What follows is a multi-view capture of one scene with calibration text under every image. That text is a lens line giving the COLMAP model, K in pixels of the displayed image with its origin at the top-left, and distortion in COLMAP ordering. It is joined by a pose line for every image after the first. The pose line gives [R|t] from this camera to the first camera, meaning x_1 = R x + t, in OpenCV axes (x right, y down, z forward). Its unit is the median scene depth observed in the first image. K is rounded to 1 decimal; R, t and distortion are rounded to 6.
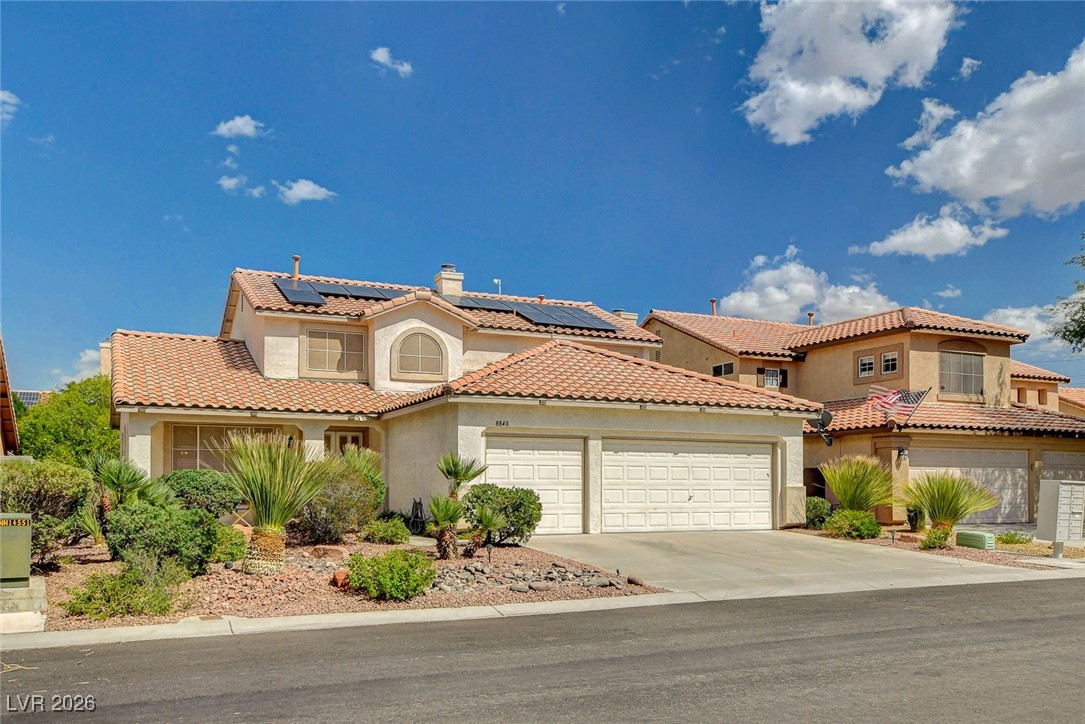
lens RADIAL K [[925.4, 0, 542.3], [0, 925.4, 362.2], [0, 0, 1]] dist [-0.004294, 0.019575]
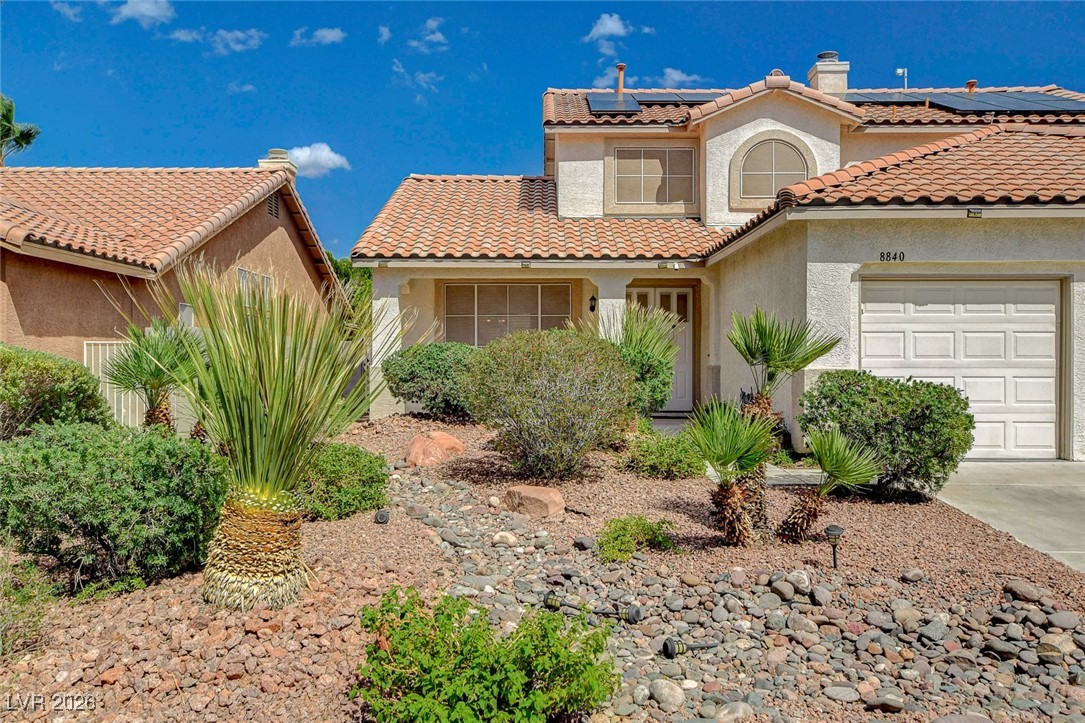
lens RADIAL K [[925.4, 0, 542.0], [0, 925.4, 363.3], [0, 0, 1]] dist [-0.004294, 0.019575]
pose [[0.907679, 0.003028, -0.419655, -0.001314], [0.057700, 0.989577, 0.131941, 0.036911], [0.415681, -0.143974, 0.898043, 0.342912]]
